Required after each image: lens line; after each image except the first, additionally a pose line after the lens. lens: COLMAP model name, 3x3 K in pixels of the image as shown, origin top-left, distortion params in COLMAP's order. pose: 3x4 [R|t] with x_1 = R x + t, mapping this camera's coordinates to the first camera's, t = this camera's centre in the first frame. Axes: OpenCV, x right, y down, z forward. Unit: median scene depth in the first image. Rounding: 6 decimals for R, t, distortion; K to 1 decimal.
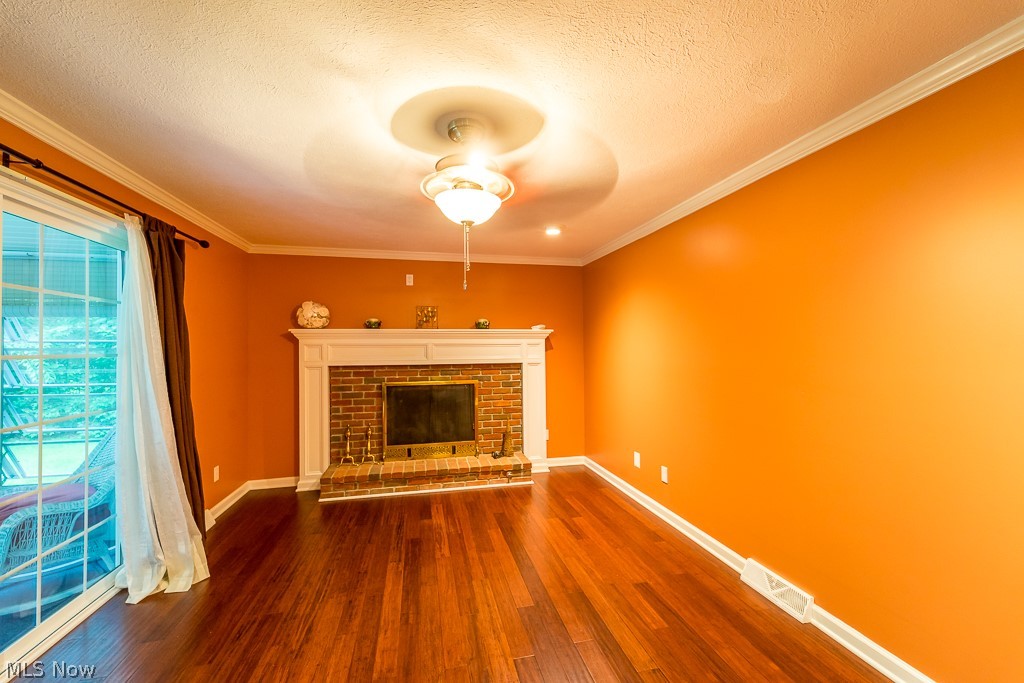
lens RADIAL K [[406.5, 0, 510.5], [0, 406.5, 345.4], [0, 0, 1]] dist [-0.001615, 0.000431]
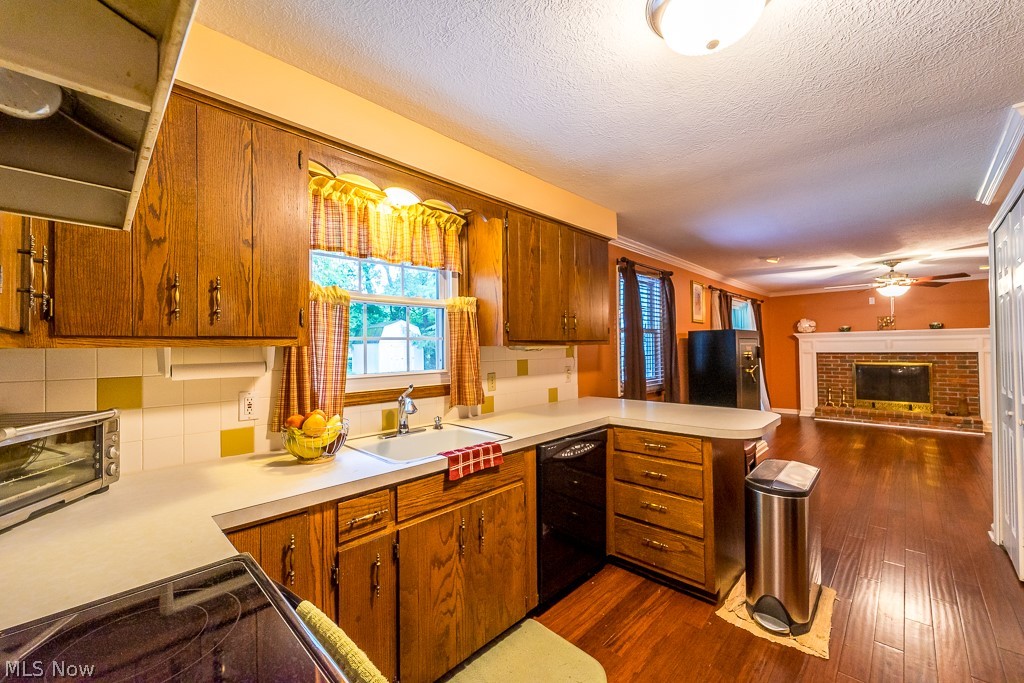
lens RADIAL K [[406.5, 0, 507.7], [0, 406.5, 343.2], [0, 0, 1]] dist [-0.001615, 0.000431]
pose [[0.541632, -0.014560, -0.840490, 0.346076], [0.010963, 0.999887, -0.010257, 0.010439], [0.840544, -0.003659, 0.541731, -1.176158]]
